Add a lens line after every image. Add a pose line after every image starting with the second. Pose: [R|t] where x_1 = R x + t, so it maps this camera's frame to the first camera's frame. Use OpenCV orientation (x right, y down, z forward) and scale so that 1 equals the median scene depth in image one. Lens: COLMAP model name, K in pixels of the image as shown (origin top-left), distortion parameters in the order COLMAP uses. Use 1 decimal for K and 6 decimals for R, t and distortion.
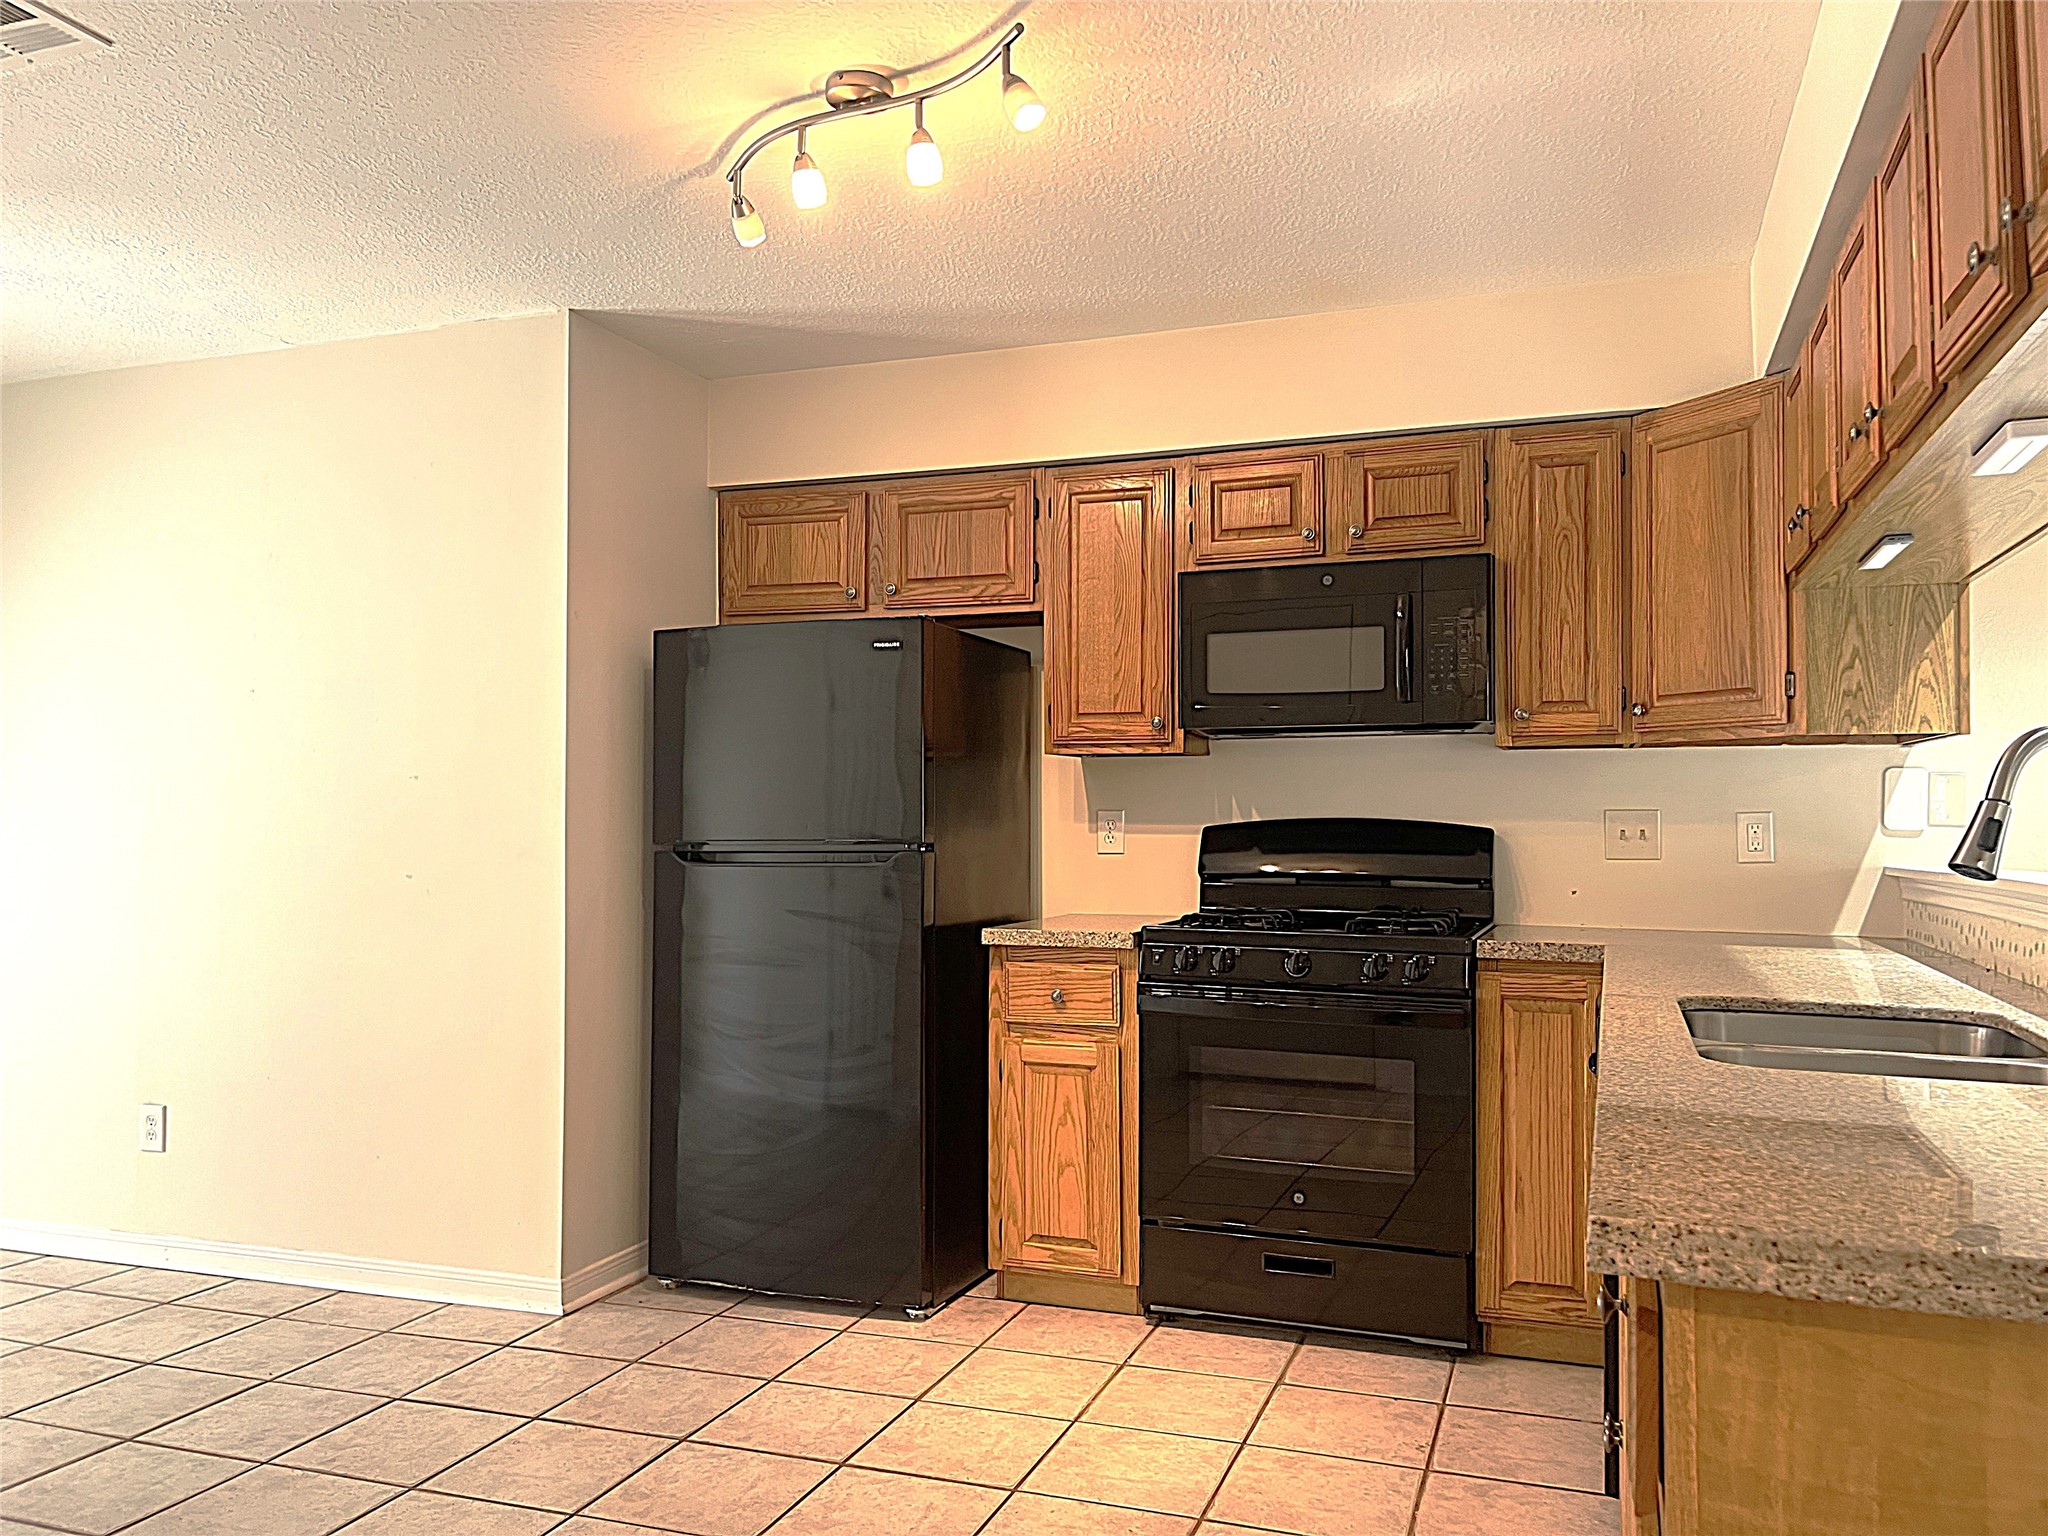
lens RADIAL K [[1546.5, 0, 1022.4], [0, 1546.5, 778.0], [0, 0, 1]] dist [0.075426, -0.094504]
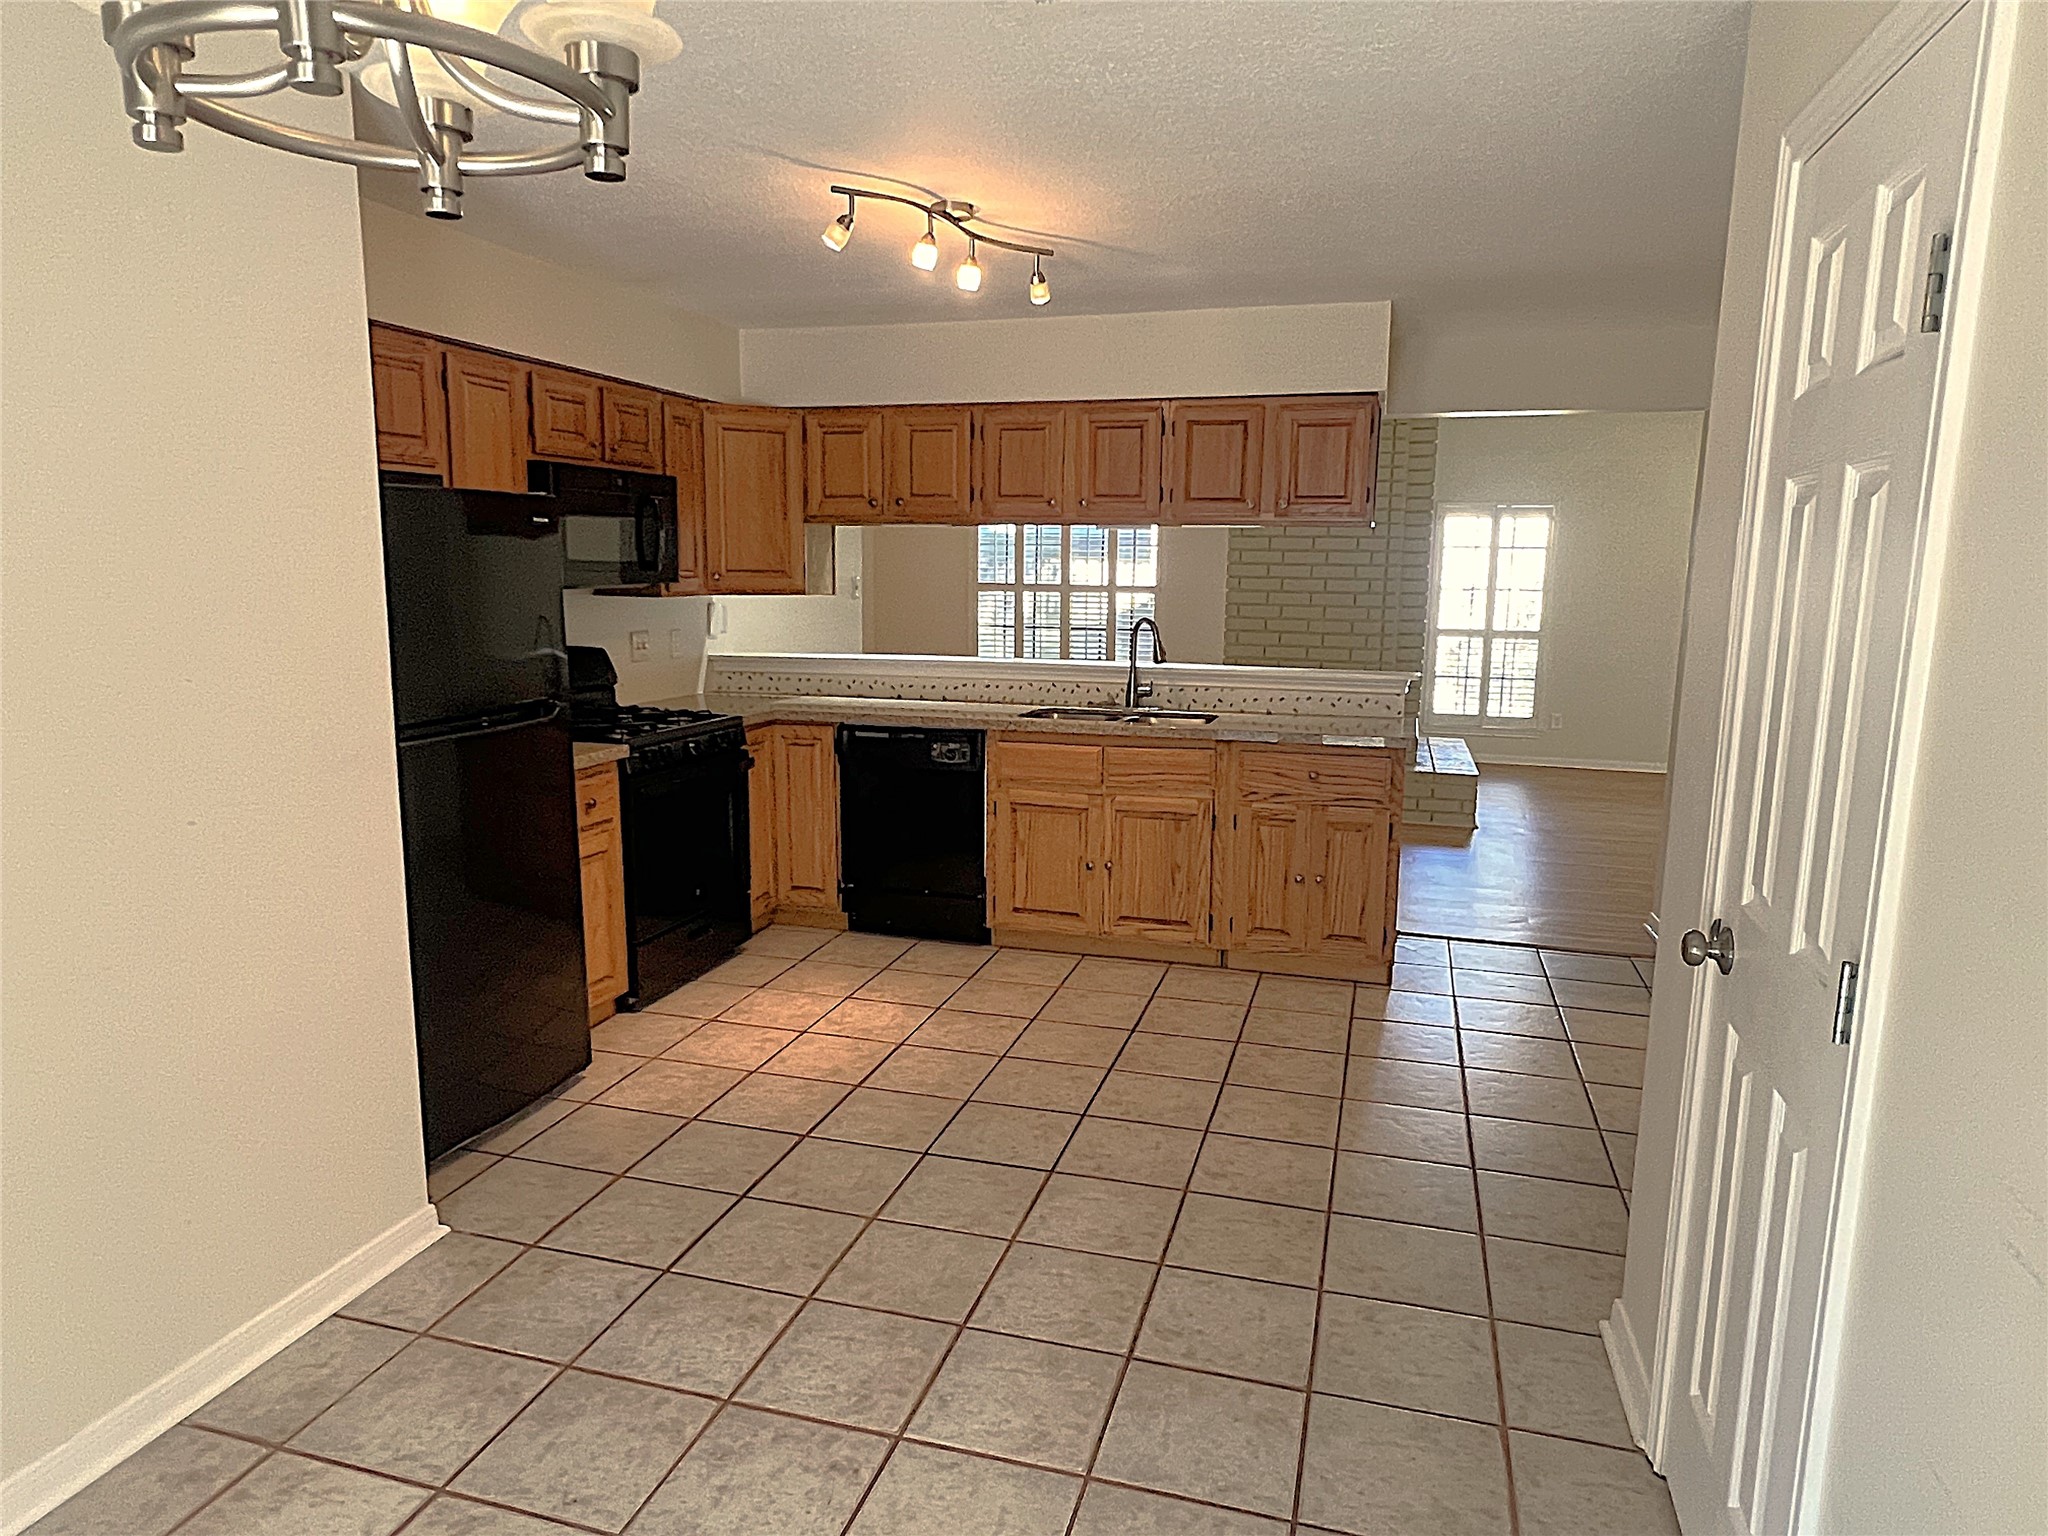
lens RADIAL K [[1250.9, 0, 1035.5], [0, 1250.9, 775.4], [0, 0, 1]] dist [-0.001405, -0.000852]
pose [[-0.063439, -0.168576, 0.983645, -1.020512], [-0.035838, 0.985380, 0.166562, -0.068298], [-0.997342, -0.024685, -0.068553, 0.706660]]
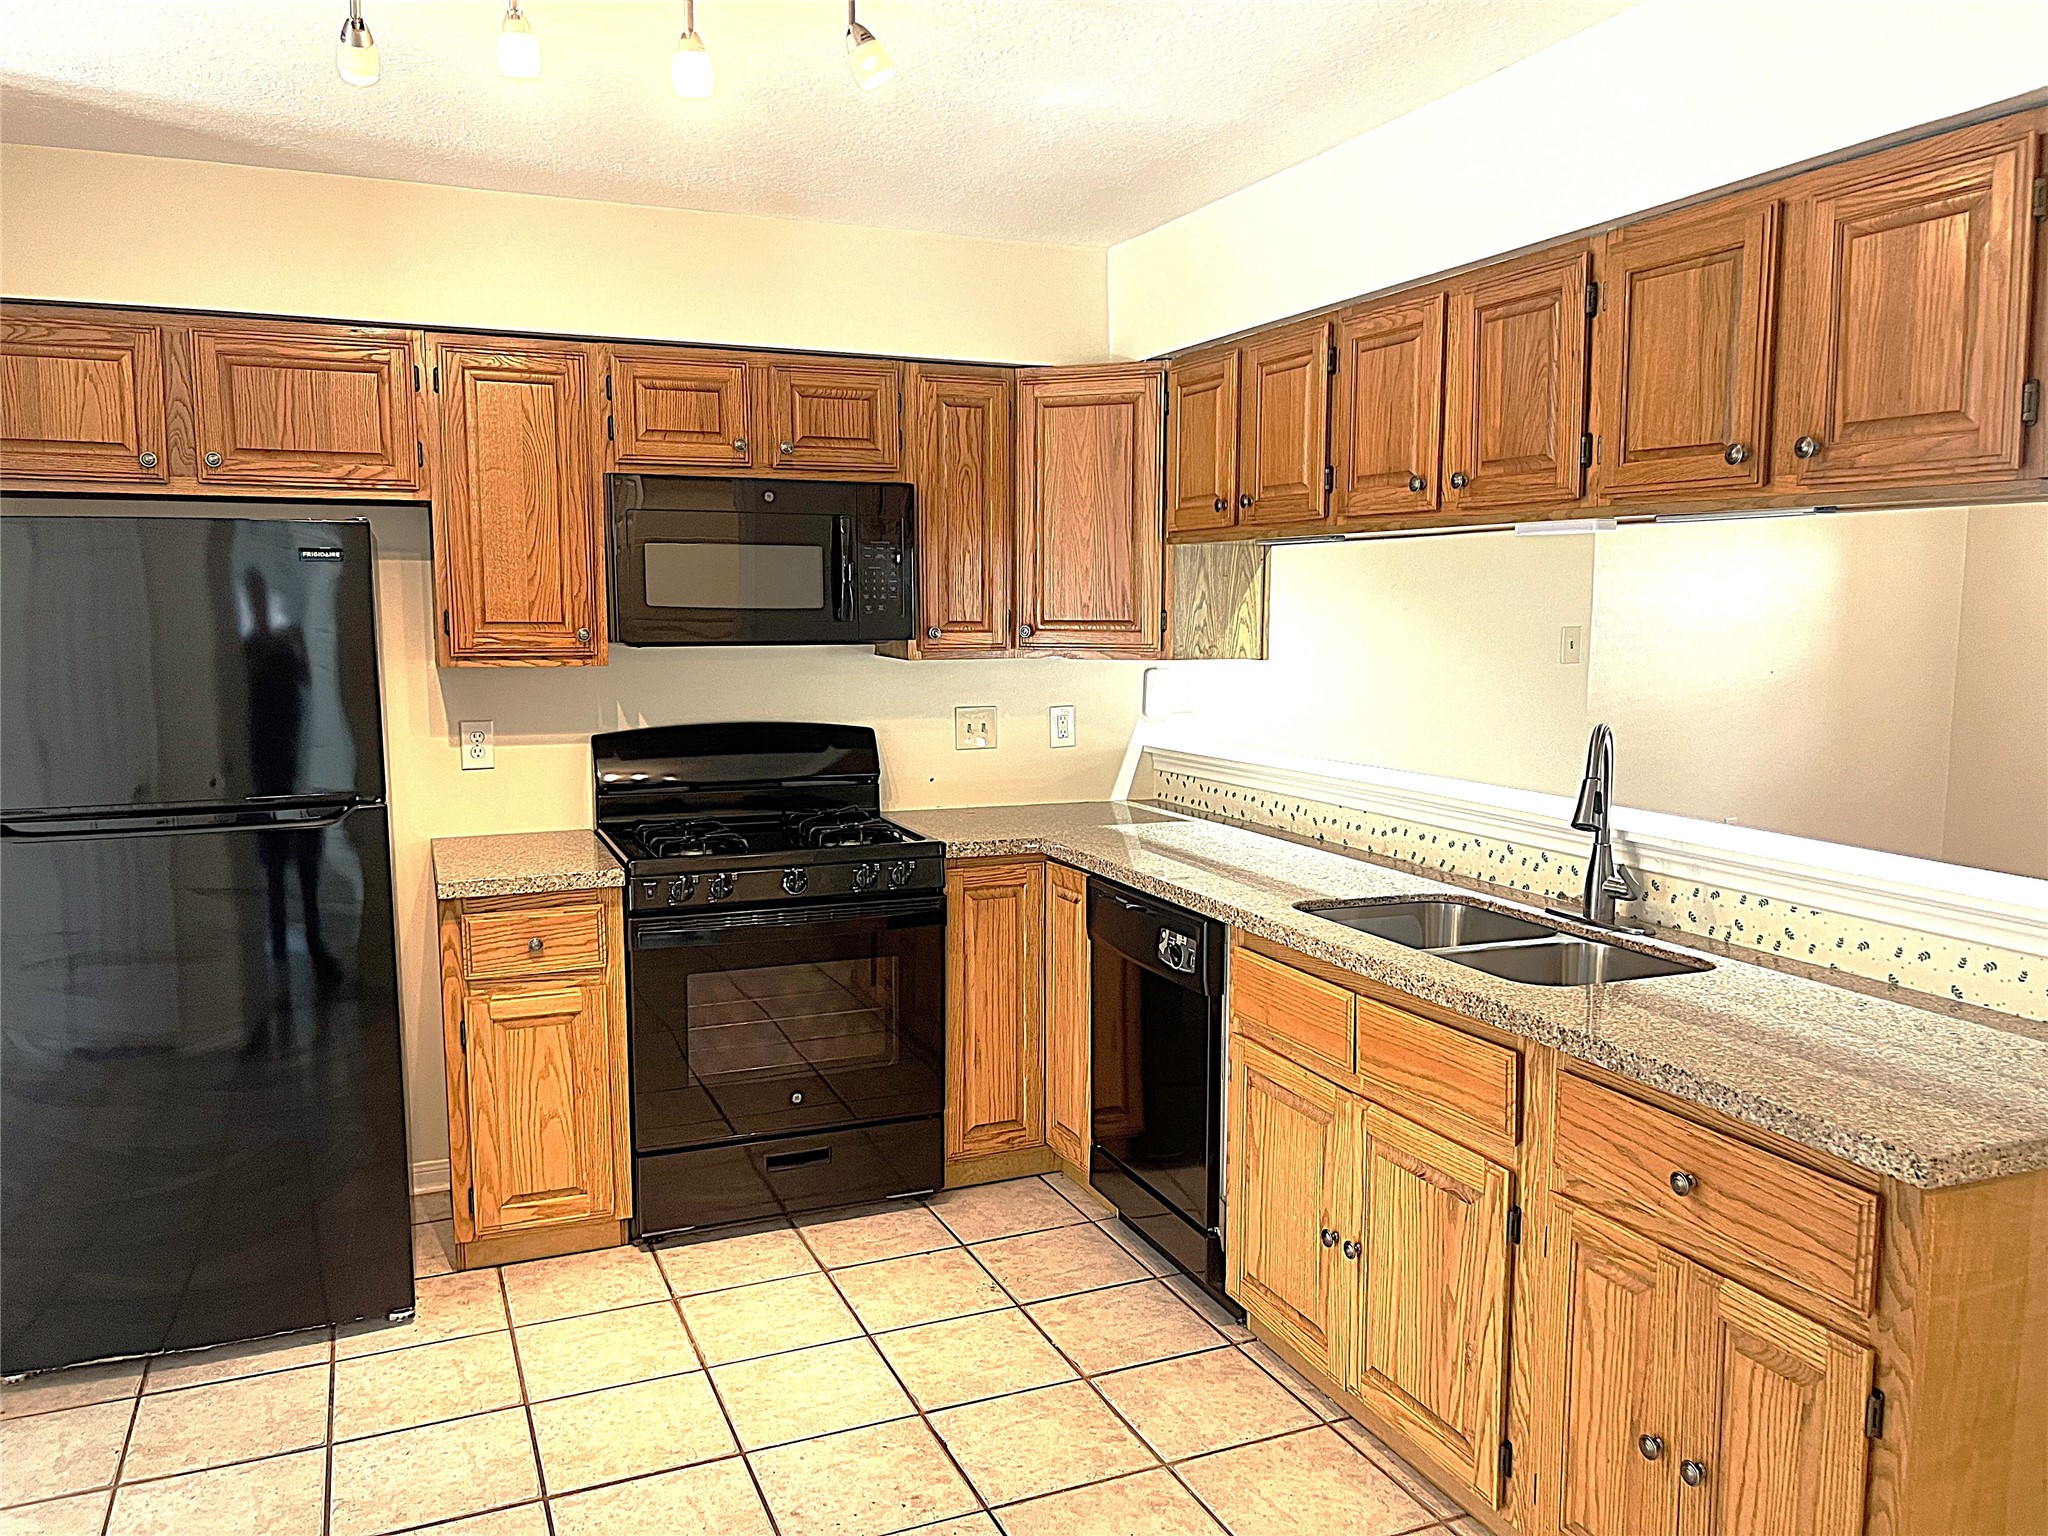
lens RADIAL K [[1546.5, 0, 1052.5], [0, 1546.5, 783.3], [0, 0, 1]] dist [0.075426, -0.094504]
pose [[0.725764, -0.082117, 0.683025, -0.380110], [-0.017291, 0.990359, 0.137439, -0.086771], [-0.687726, -0.111558, 0.717347, 0.134439]]
